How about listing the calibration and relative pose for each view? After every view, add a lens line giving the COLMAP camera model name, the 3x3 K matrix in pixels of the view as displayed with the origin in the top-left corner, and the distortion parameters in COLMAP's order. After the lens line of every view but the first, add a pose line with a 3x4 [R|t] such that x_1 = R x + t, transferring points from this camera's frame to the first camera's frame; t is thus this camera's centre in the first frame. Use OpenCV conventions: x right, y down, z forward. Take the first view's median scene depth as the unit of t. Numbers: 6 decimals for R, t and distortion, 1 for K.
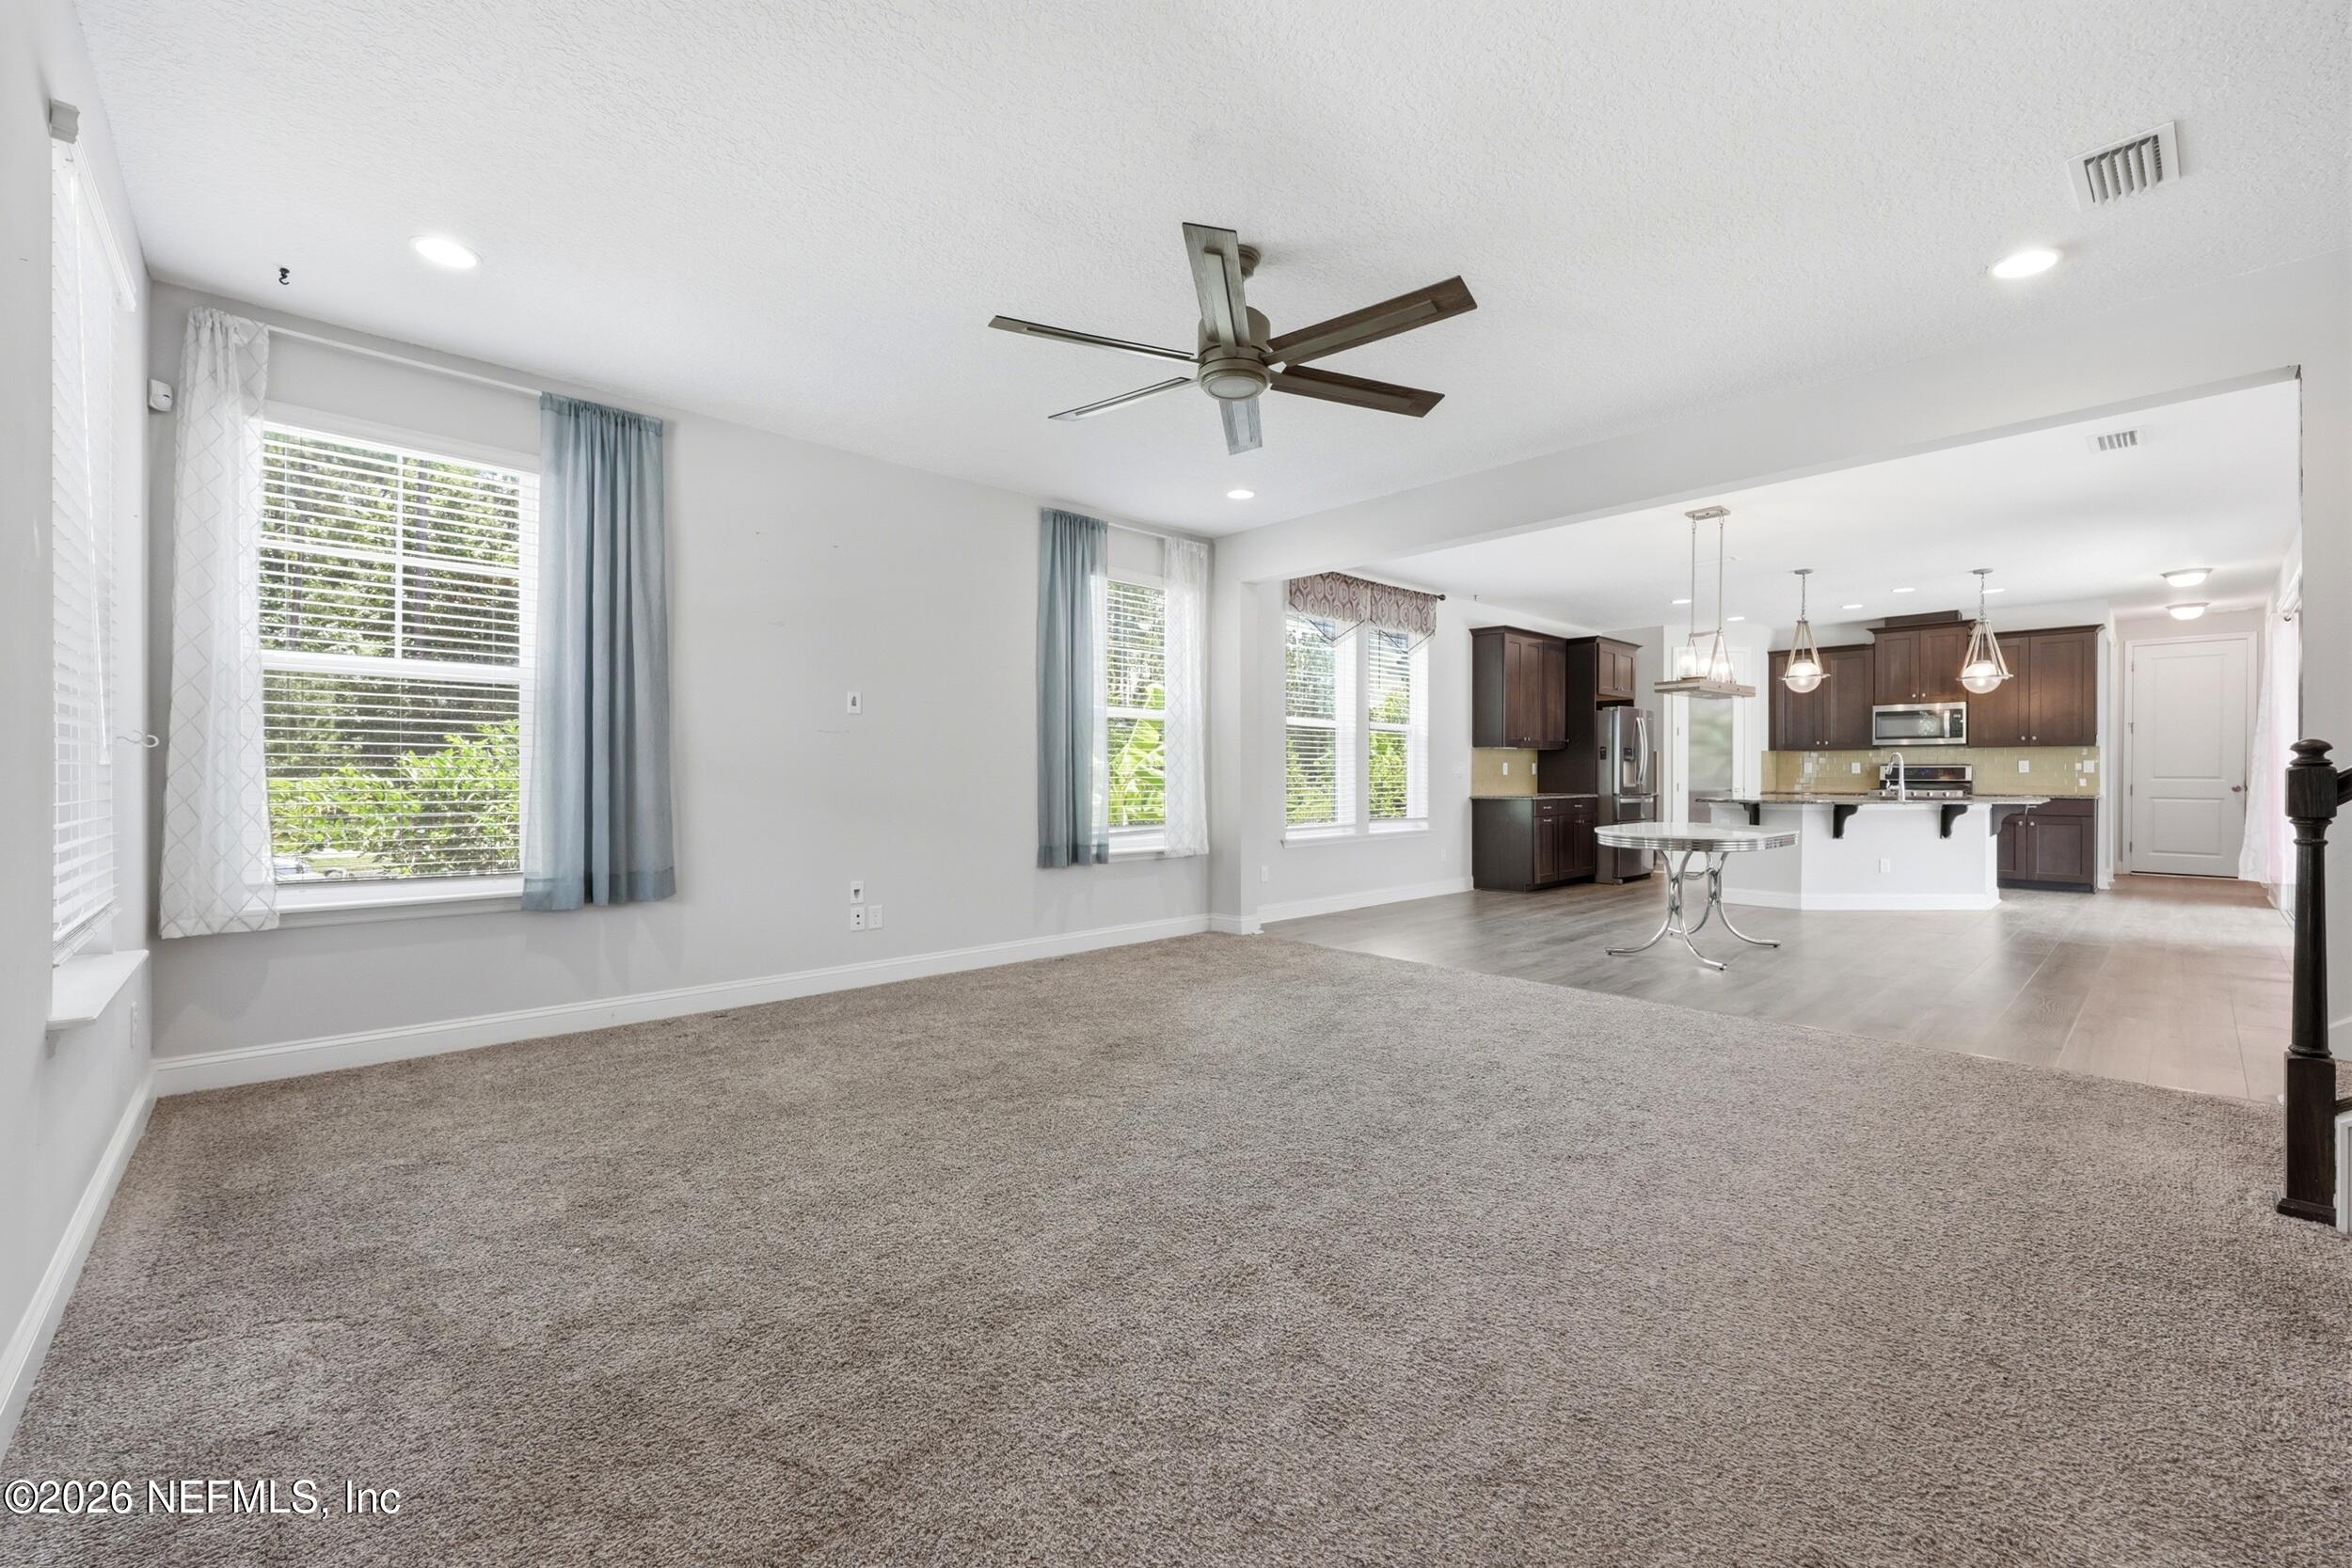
lens RADIAL K [[945.9, 0, 1177.7], [0, 945.9, 779.8], [0, 0, 1]] dist [-0.000236, 0.000012]
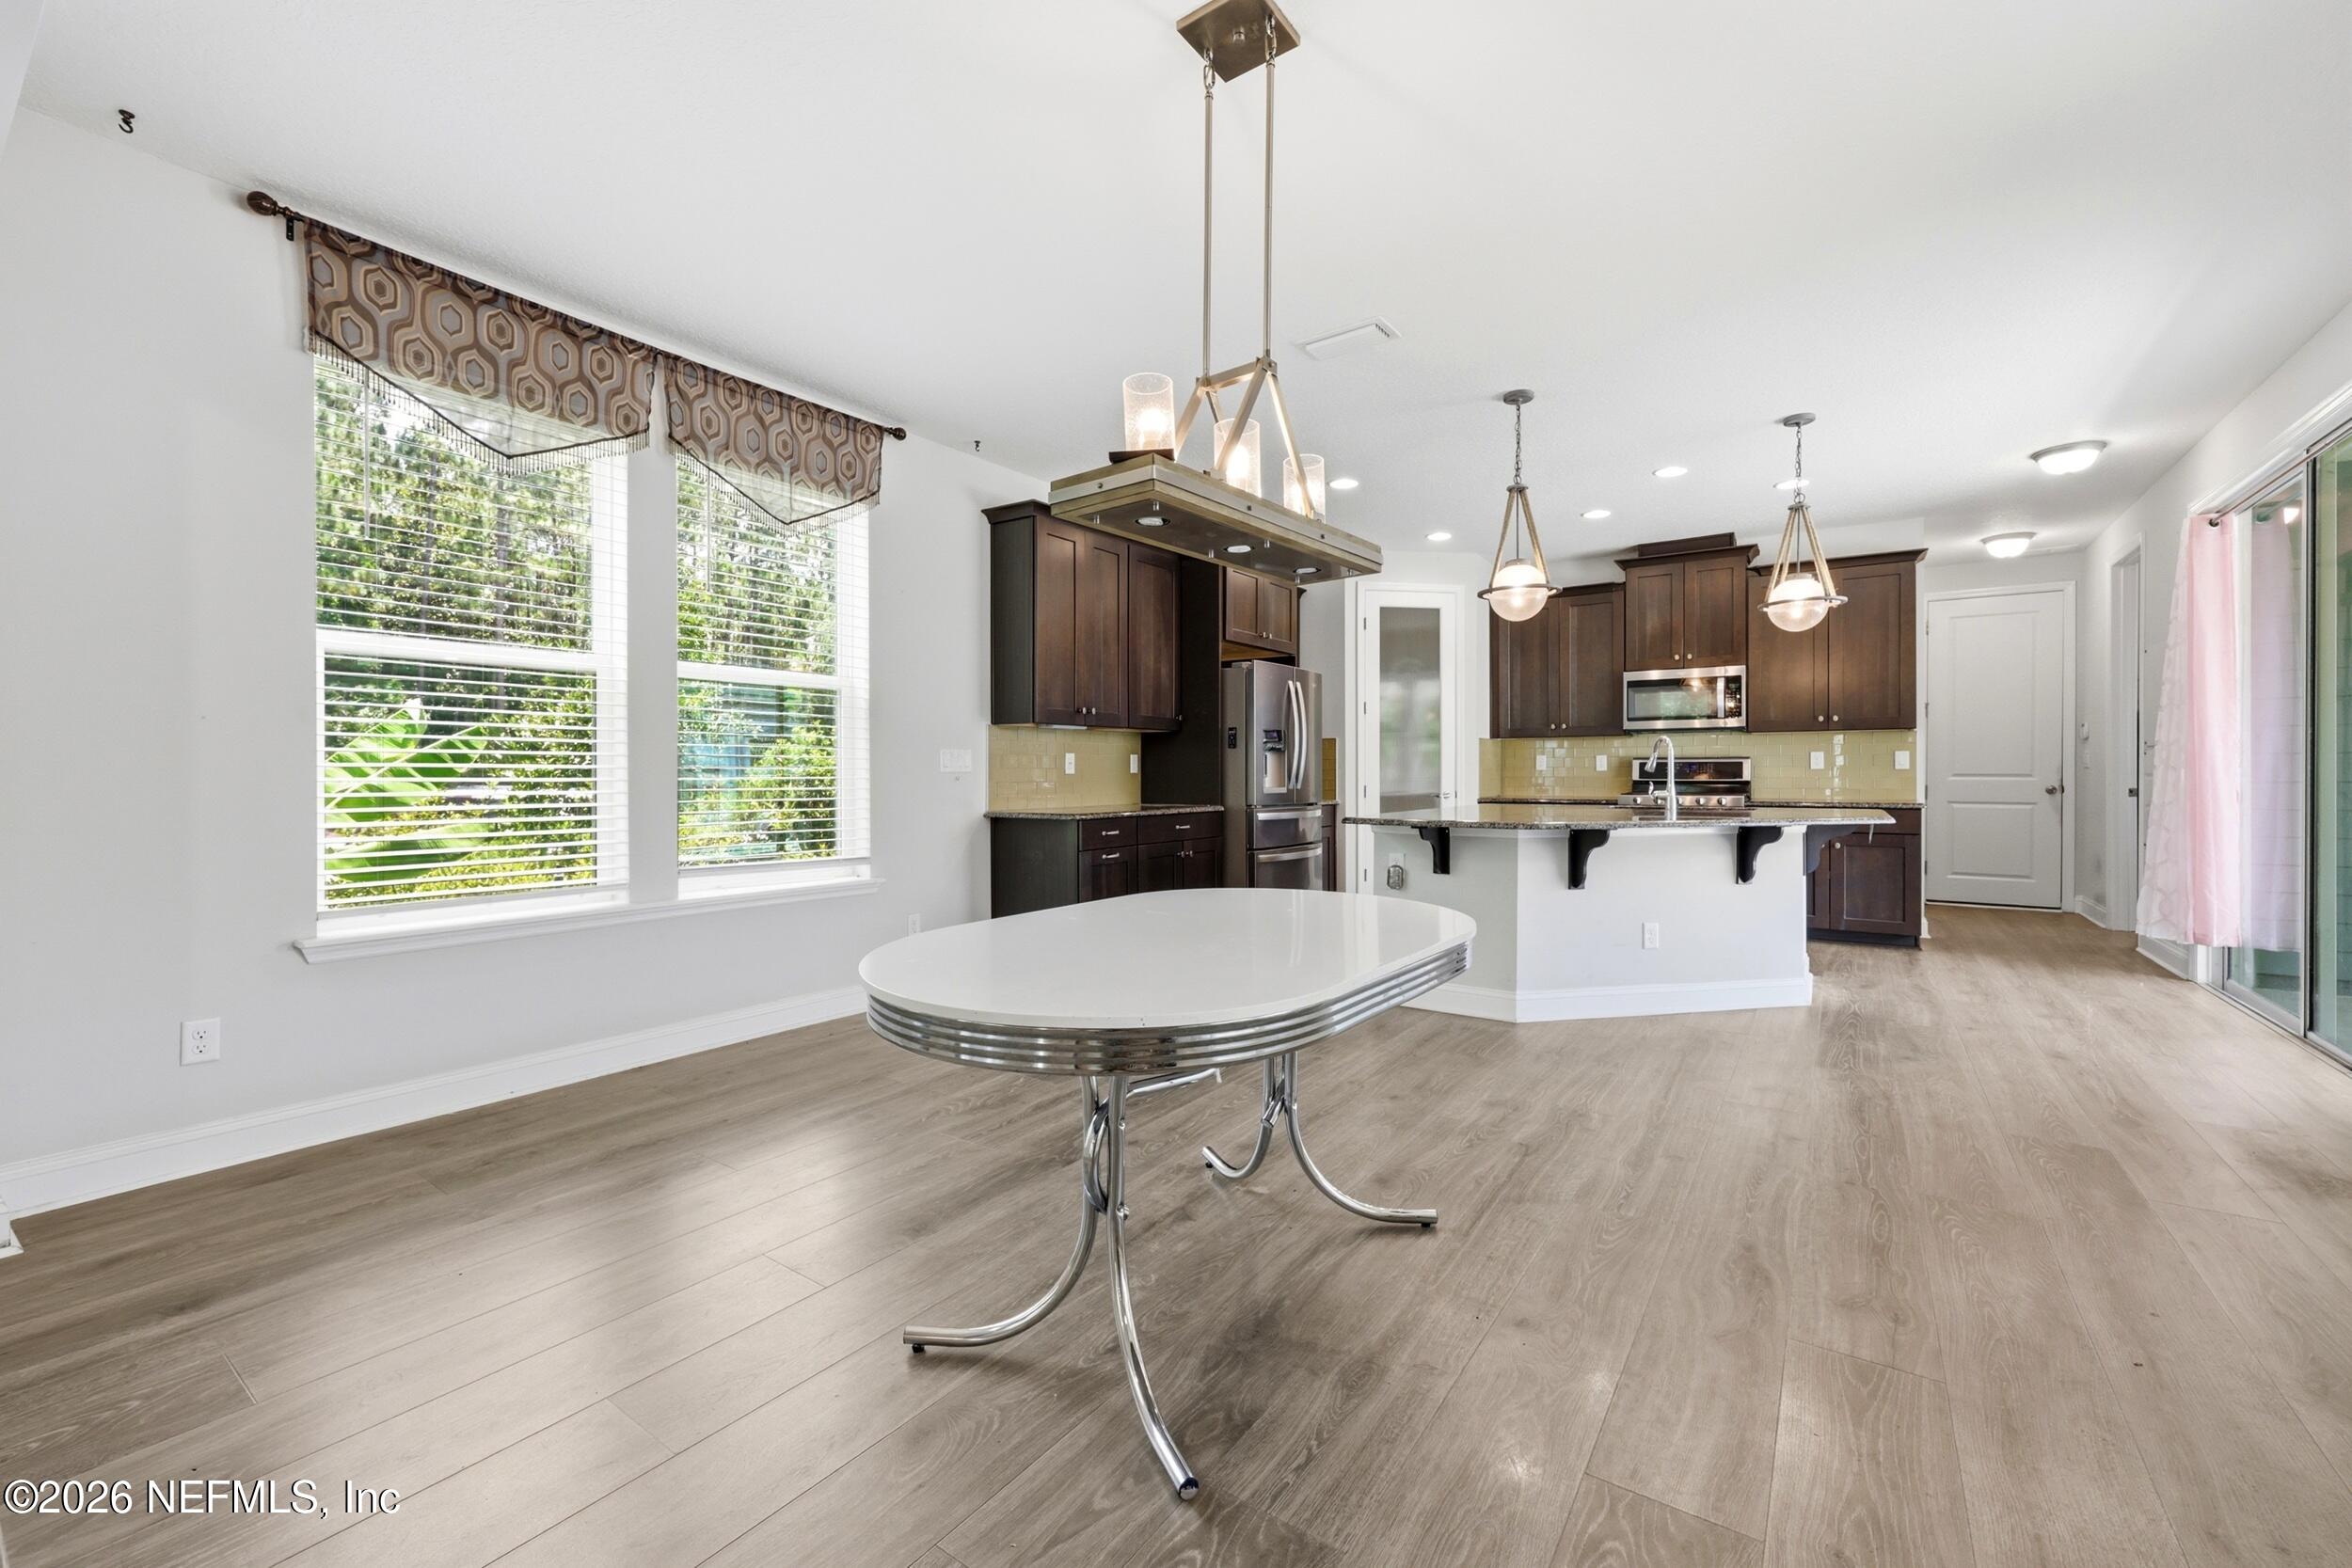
lens RADIAL K [[943.4, 0, 1183.9], [0, 943.4, 776.2], [0, 0, 1]] dist [-0.000029, -0.000046]
pose [[0.978216, -0.002383, 0.207574, 0.328740], [0.002565, 0.999997, -0.000606, -0.003497], [-0.207572, 0.001125, 0.978219, 0.465091]]
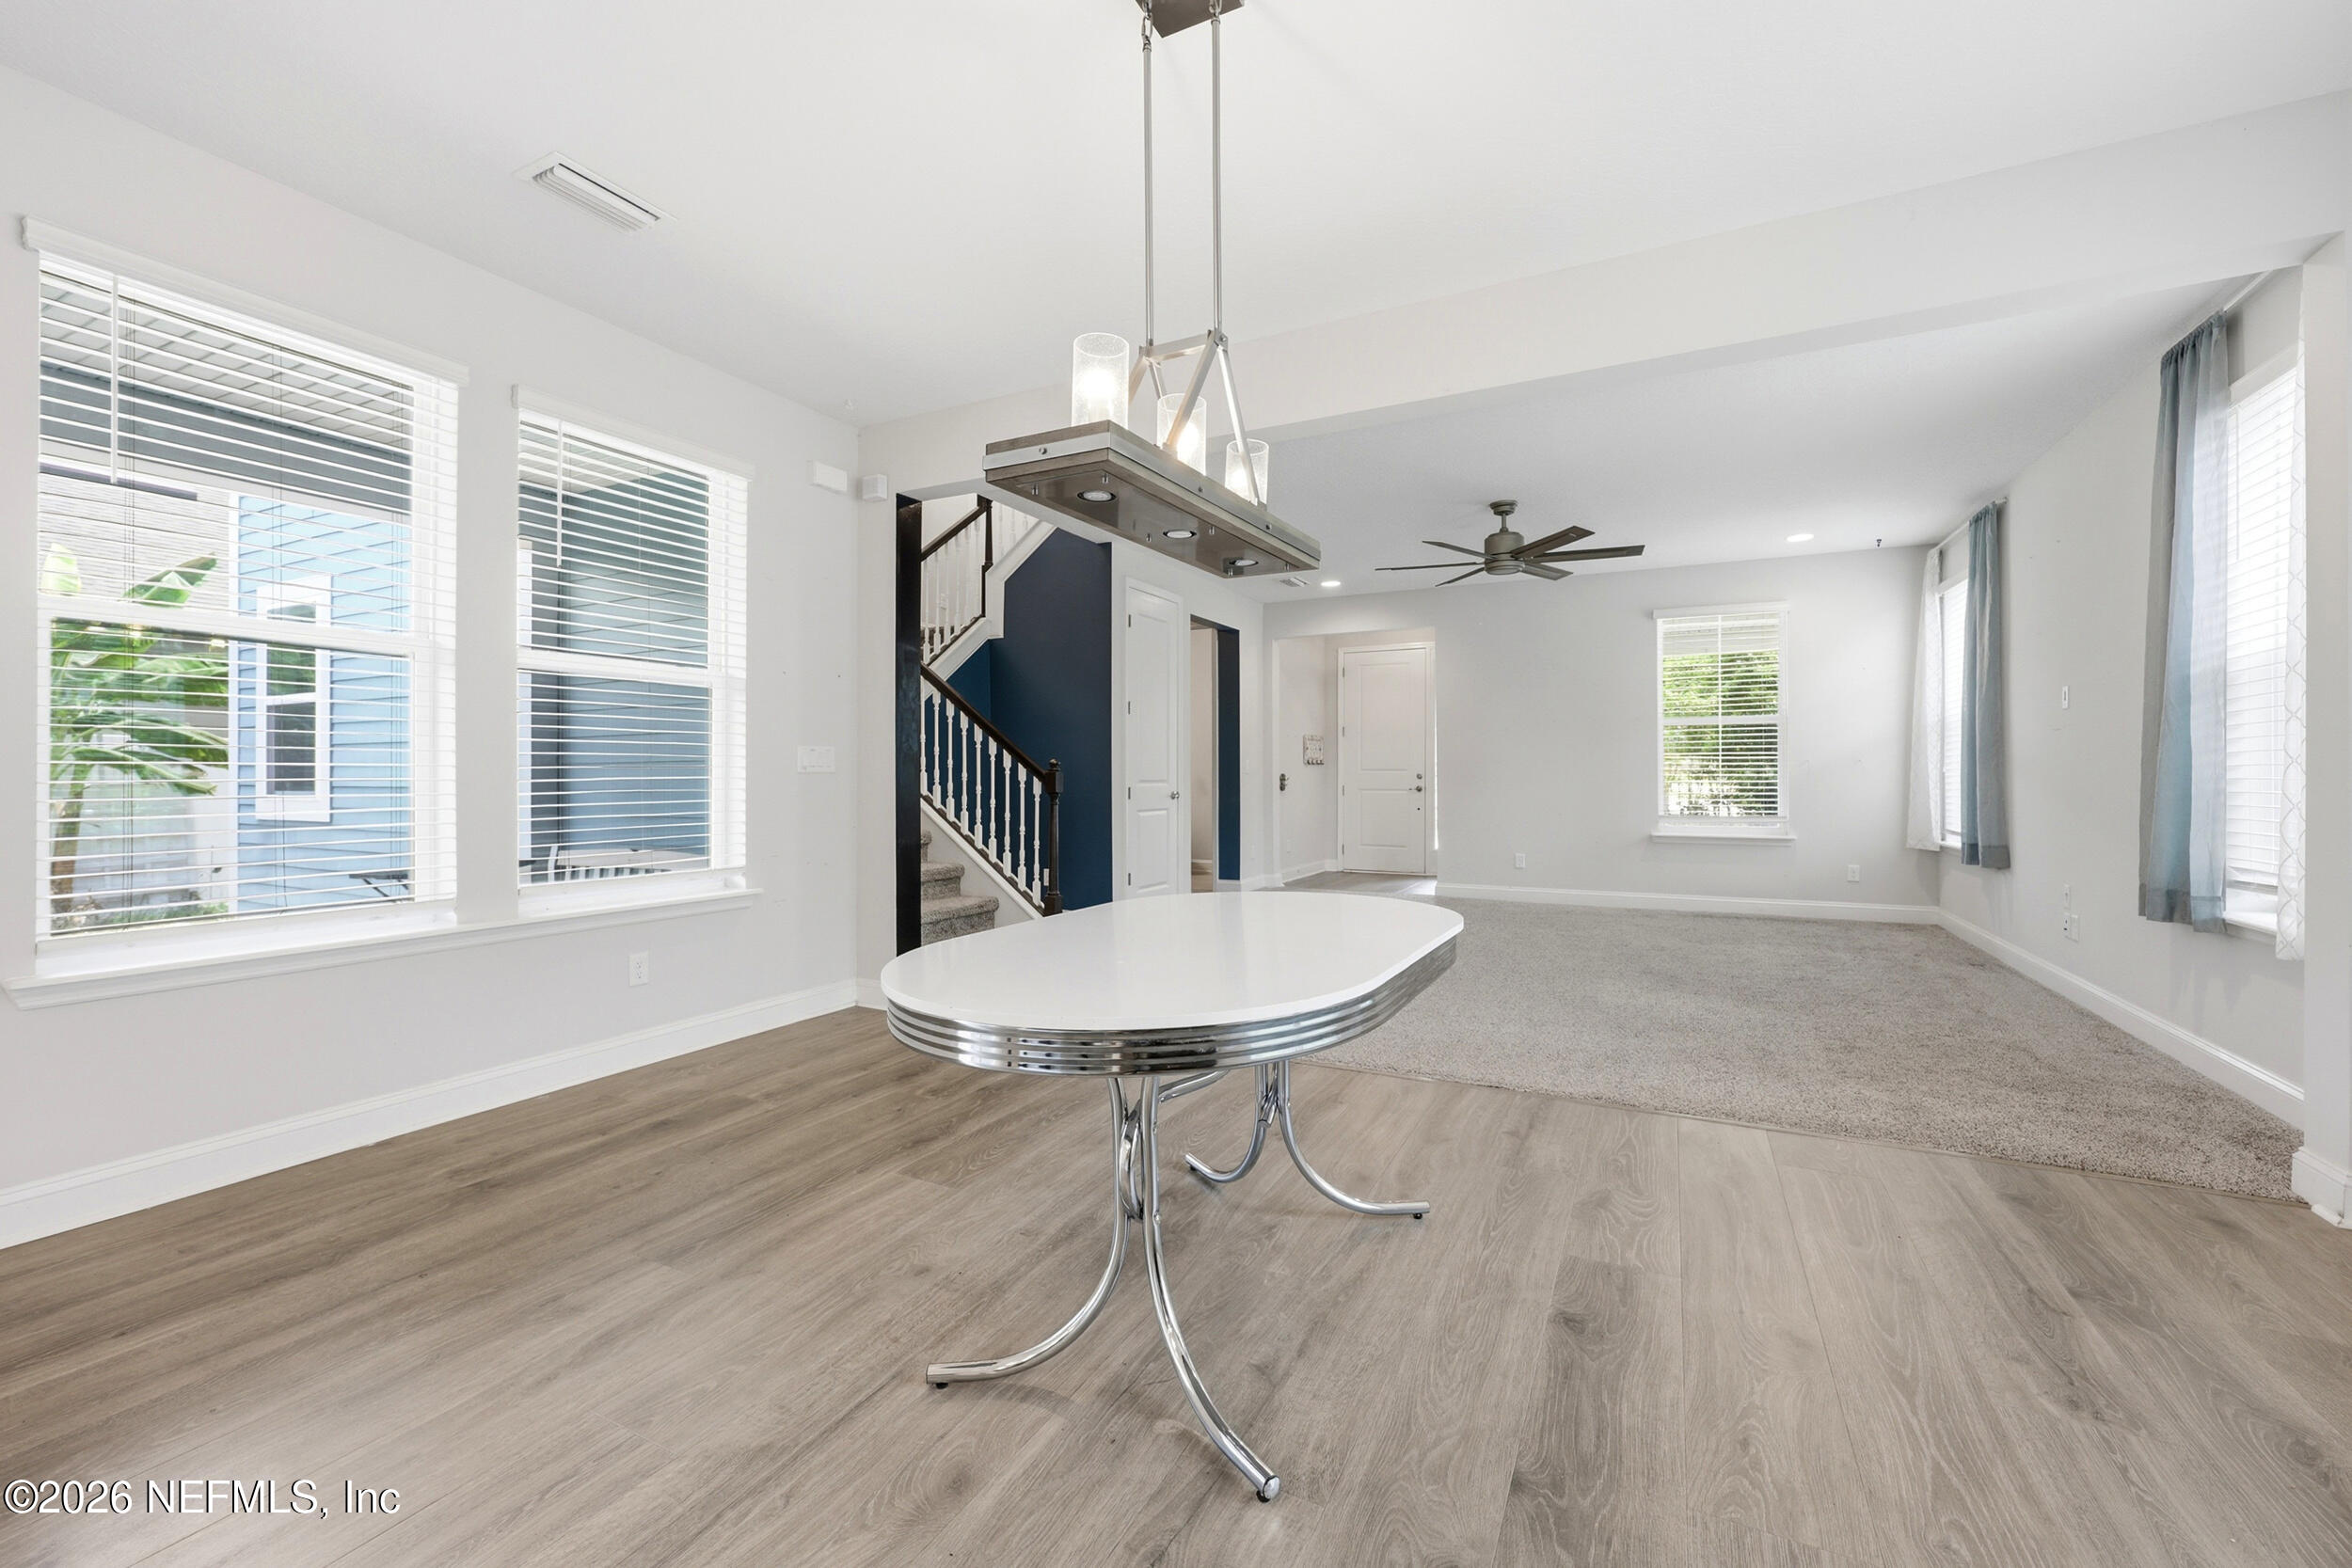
lens RADIAL K [[945.9, 0, 1177.7], [0, 945.9, 779.8], [0, 0, 1]] dist [-0.000236, 0.000012]
pose [[-0.943022, 0.005504, -0.332685, 0.470210], [0.002812, 0.999959, 0.008572, -0.005660], [0.332719, 0.007148, -0.942999, 0.920931]]
